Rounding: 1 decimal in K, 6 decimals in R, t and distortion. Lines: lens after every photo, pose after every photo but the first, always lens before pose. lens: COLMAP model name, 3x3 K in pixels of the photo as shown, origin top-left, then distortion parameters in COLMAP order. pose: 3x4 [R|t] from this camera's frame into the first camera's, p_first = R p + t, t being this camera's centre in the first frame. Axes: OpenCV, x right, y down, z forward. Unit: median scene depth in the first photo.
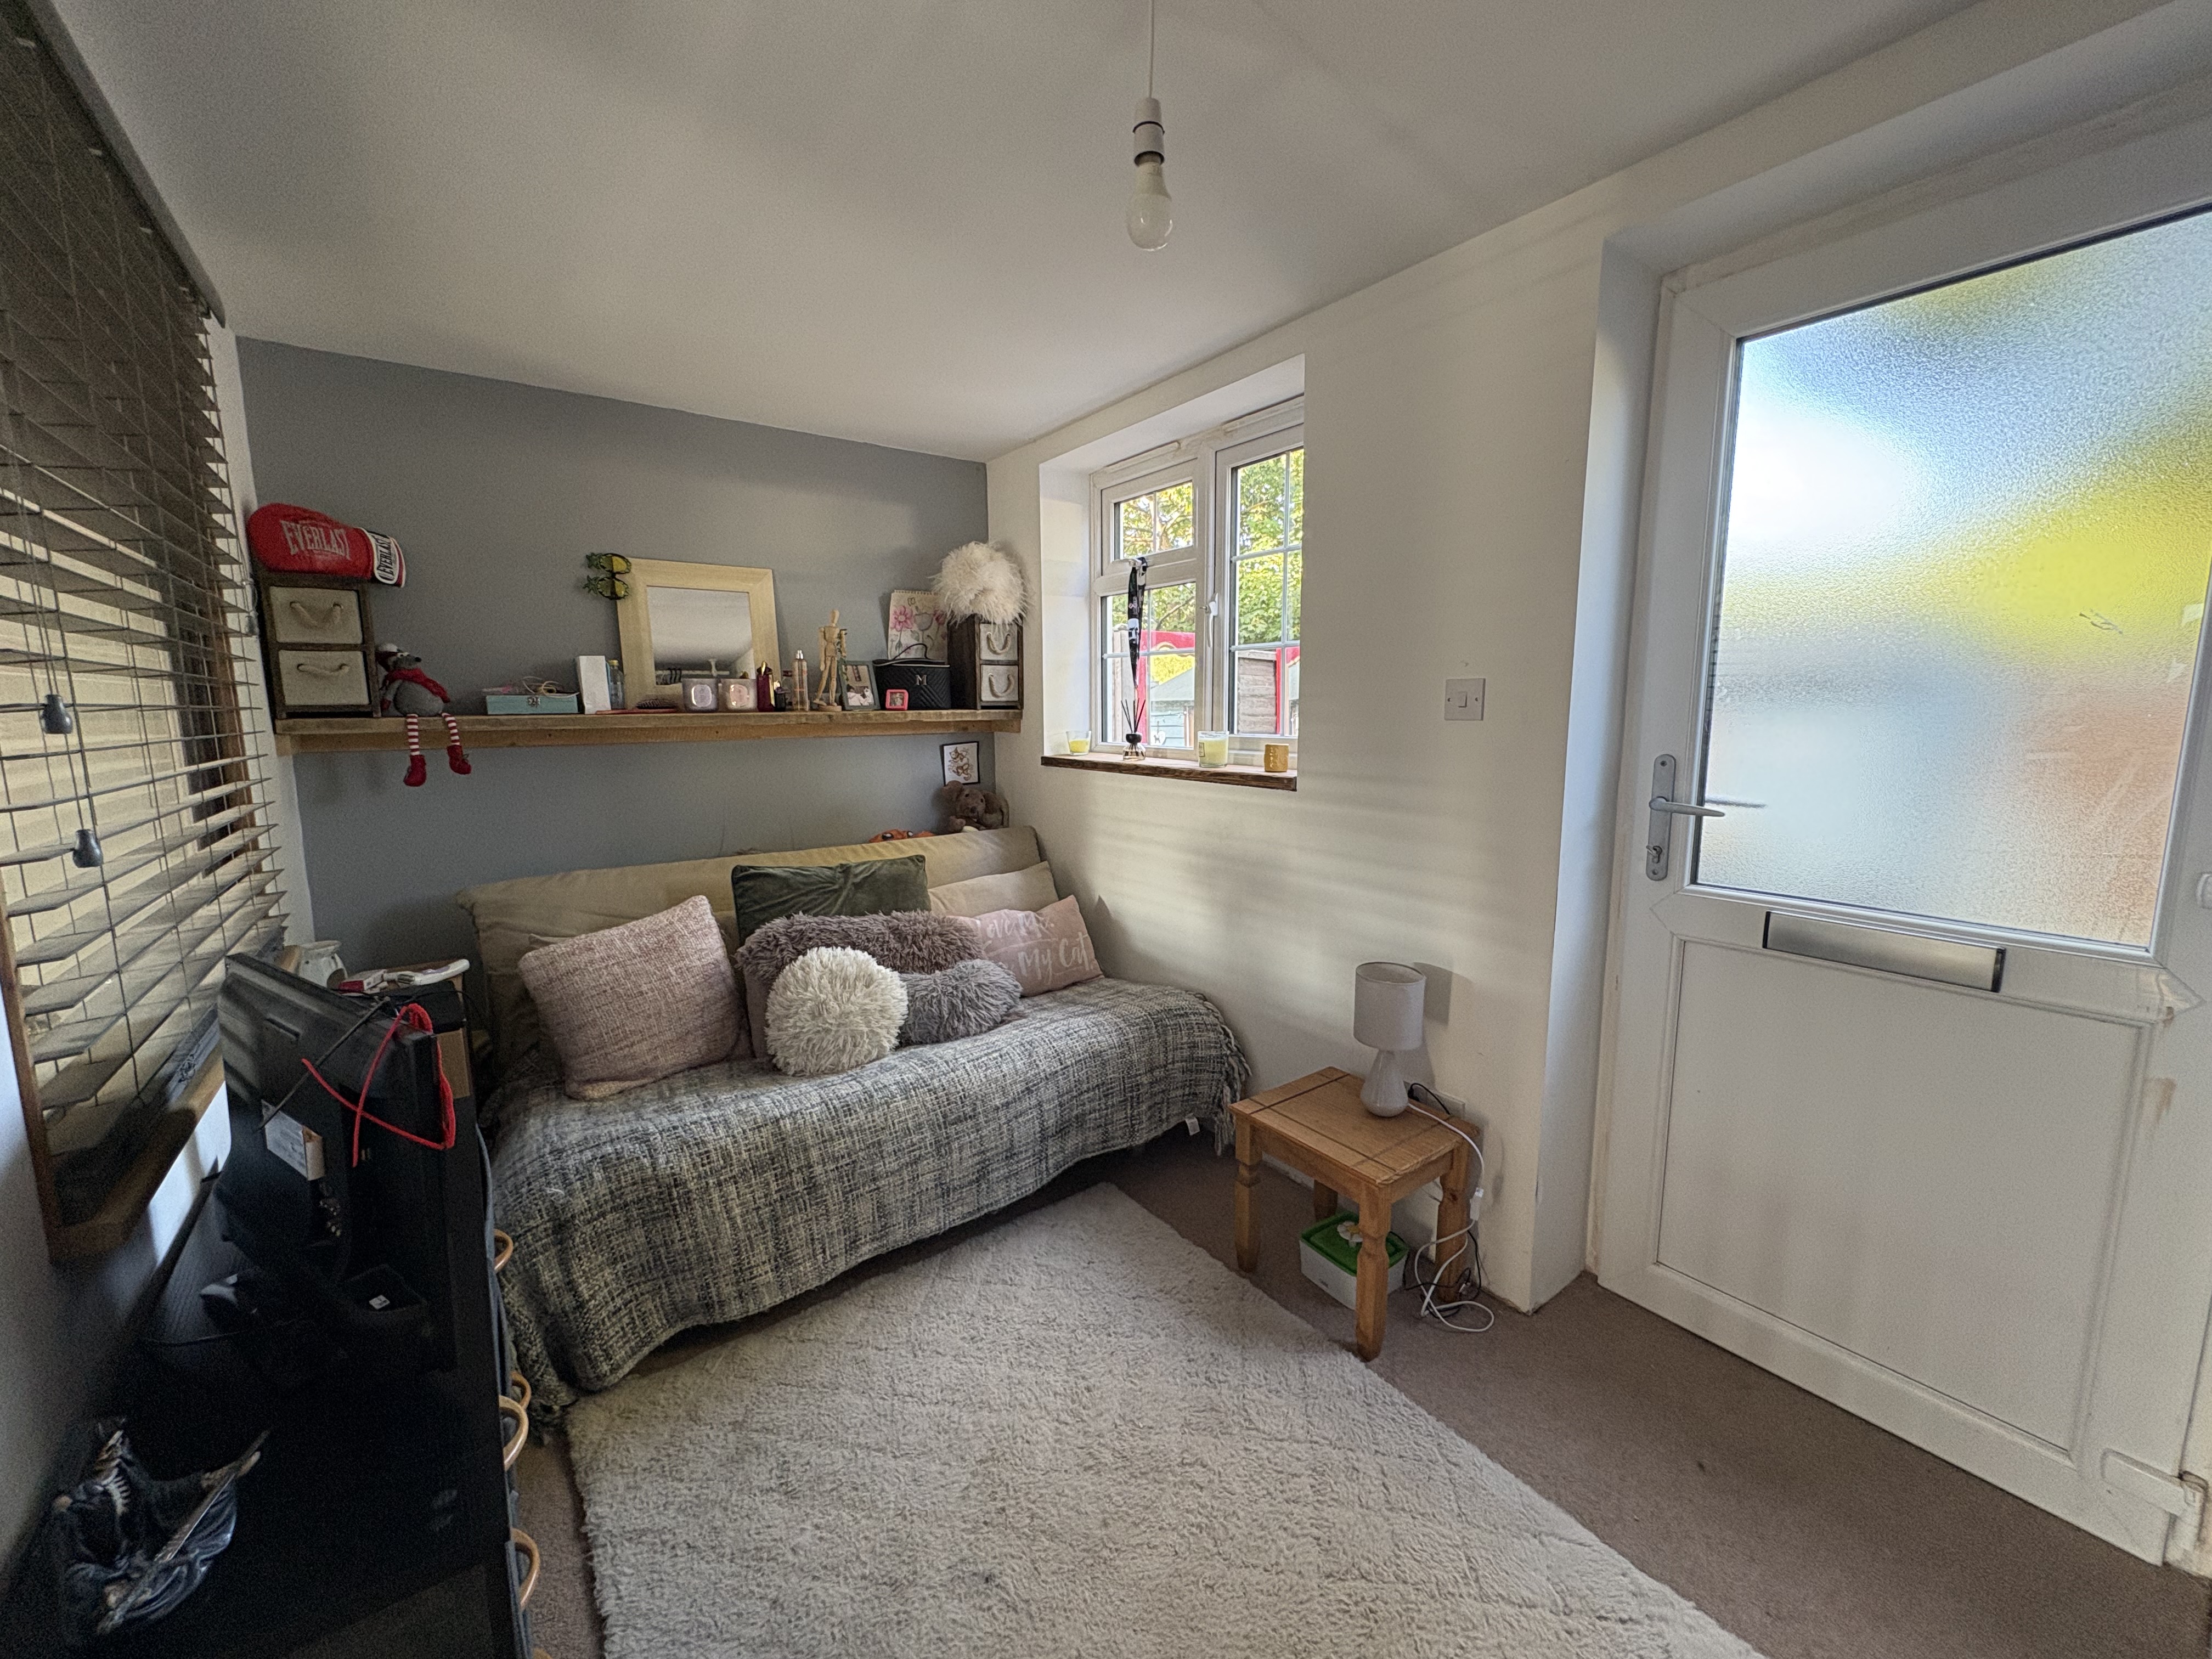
lens RADIAL K [[880.7, 0, 1110.2], [0, 880.7, 829.1], [0, 0, 1]] dist [-0.002585, 0.000589]
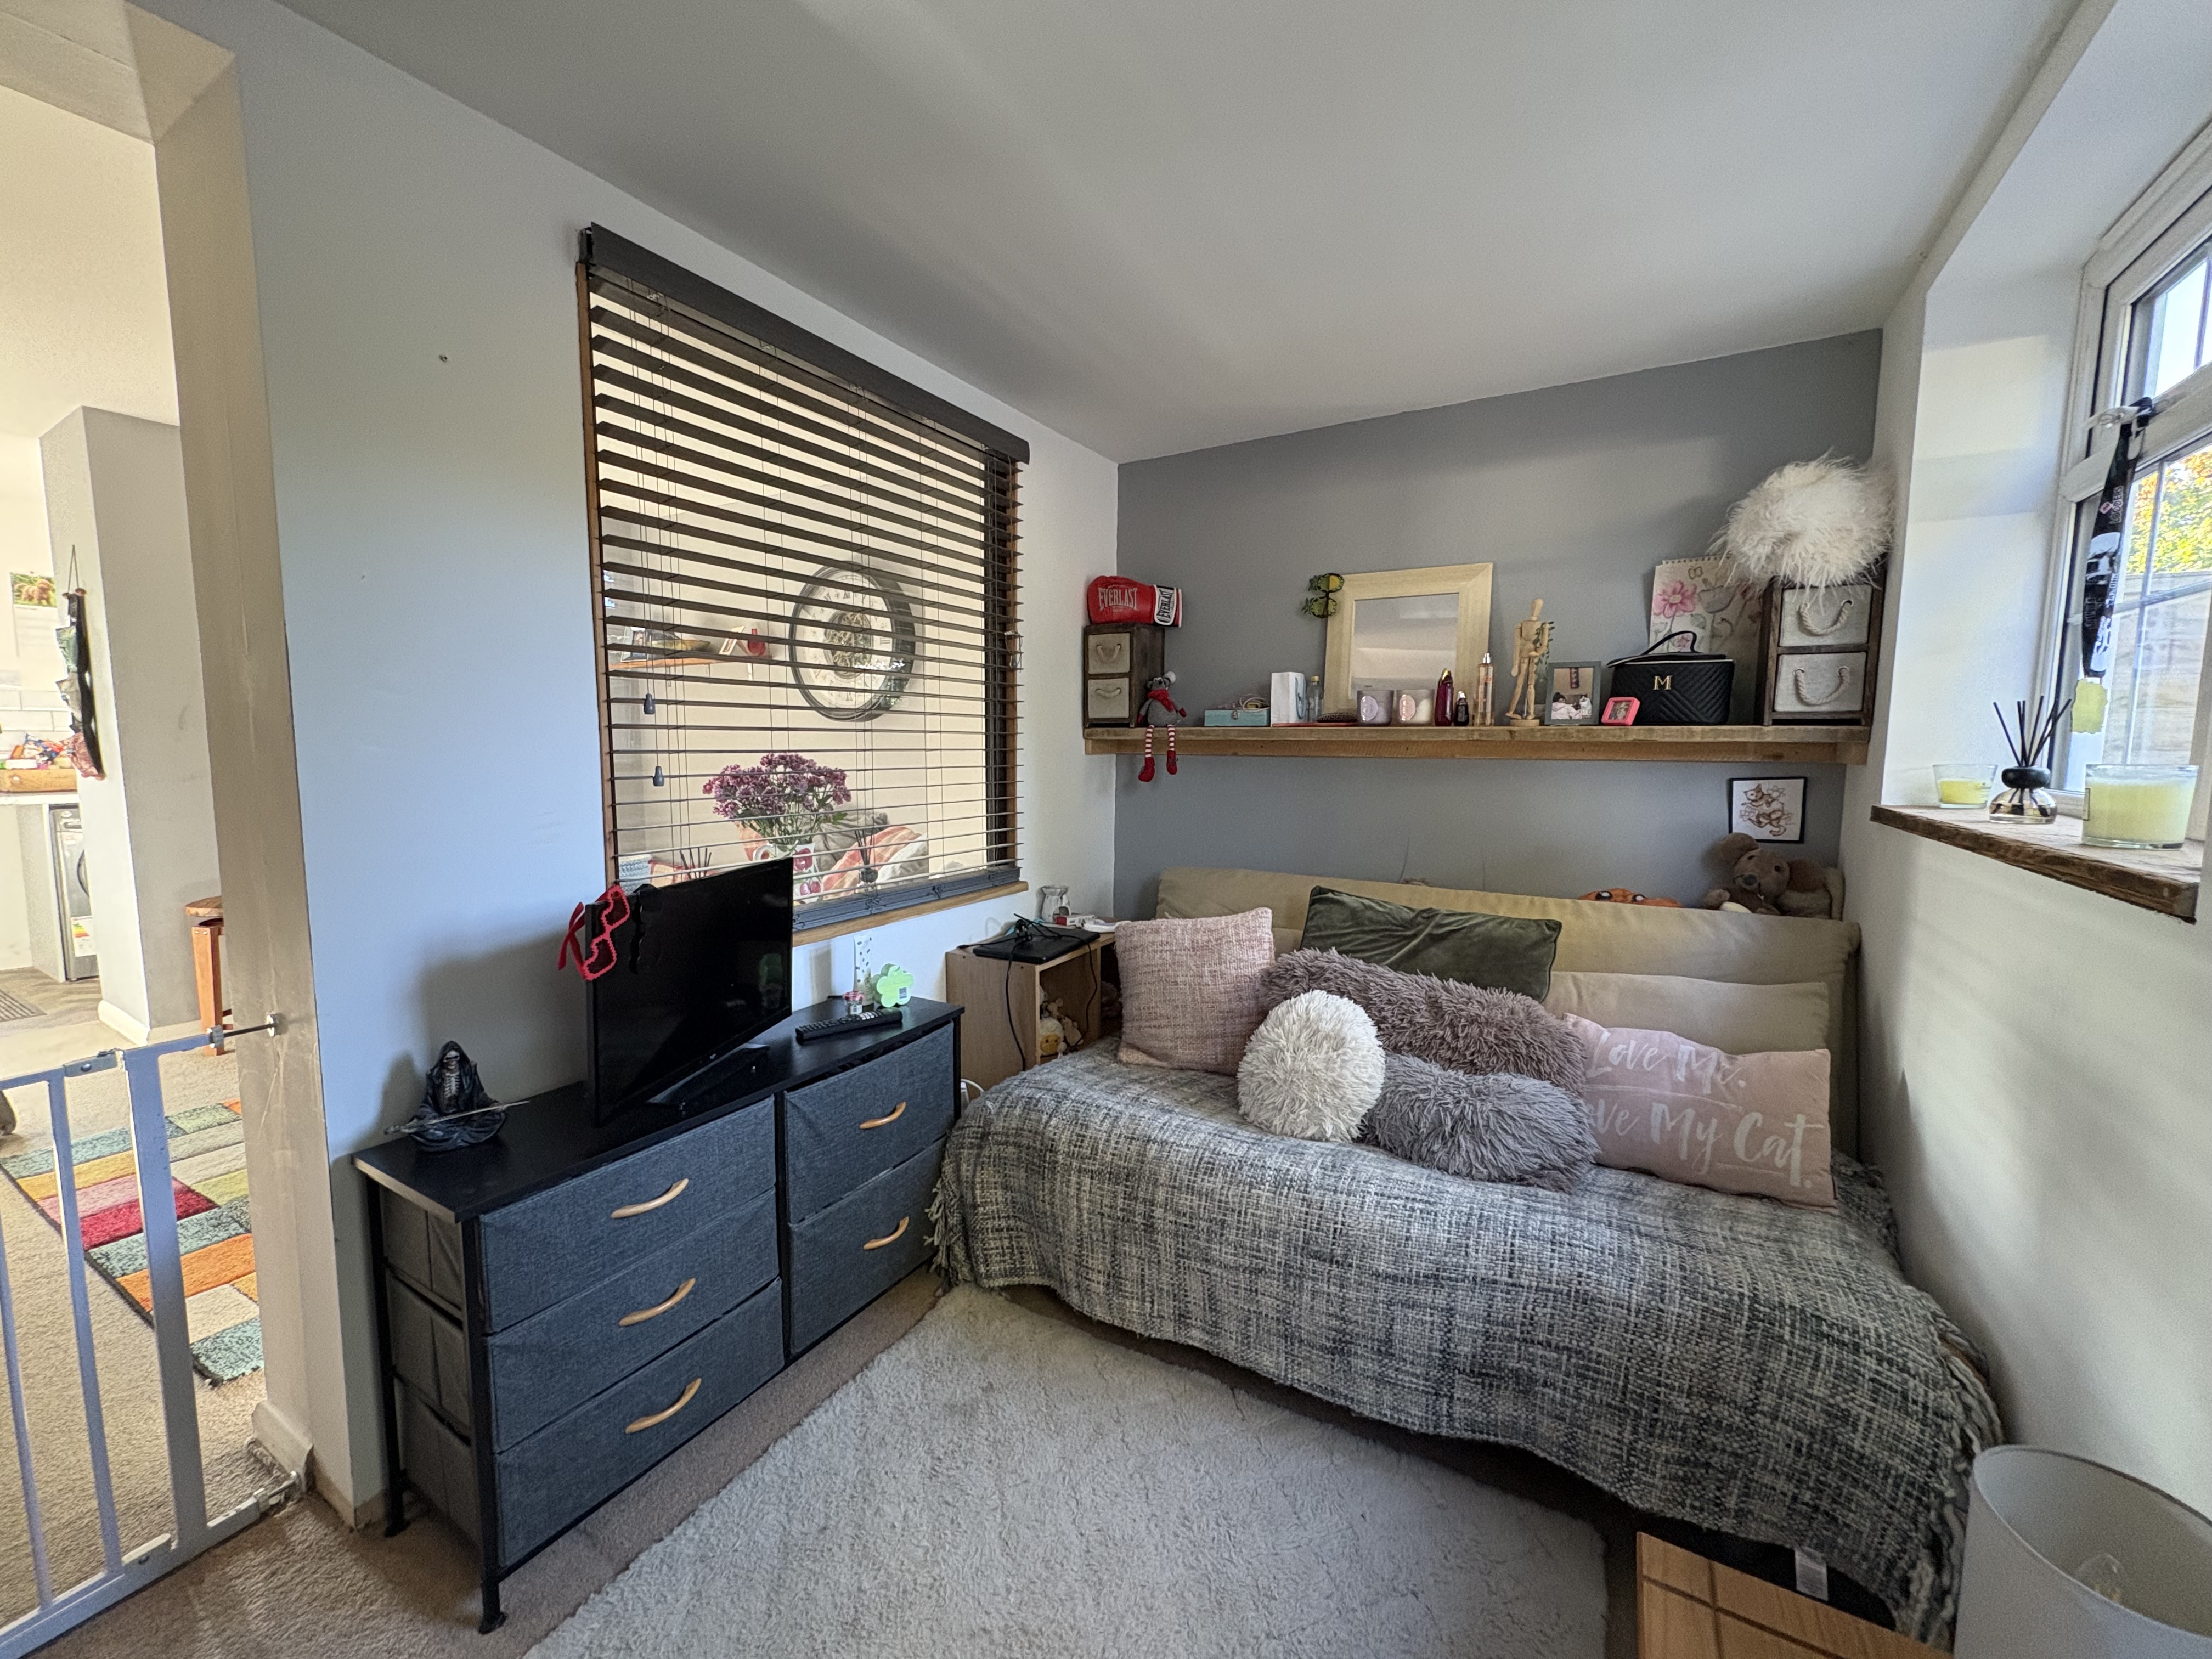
lens RADIAL K [[880.7, 0, 1107.1], [0, 880.7, 829.7], [0, 0, 1]] dist [-0.002585, 0.000589]
pose [[0.387955, 0.102559, -0.915955, 0.329924], [-0.139524, 0.988872, 0.051628, -0.034082], [0.911057, 0.107769, 0.397947, 0.403713]]
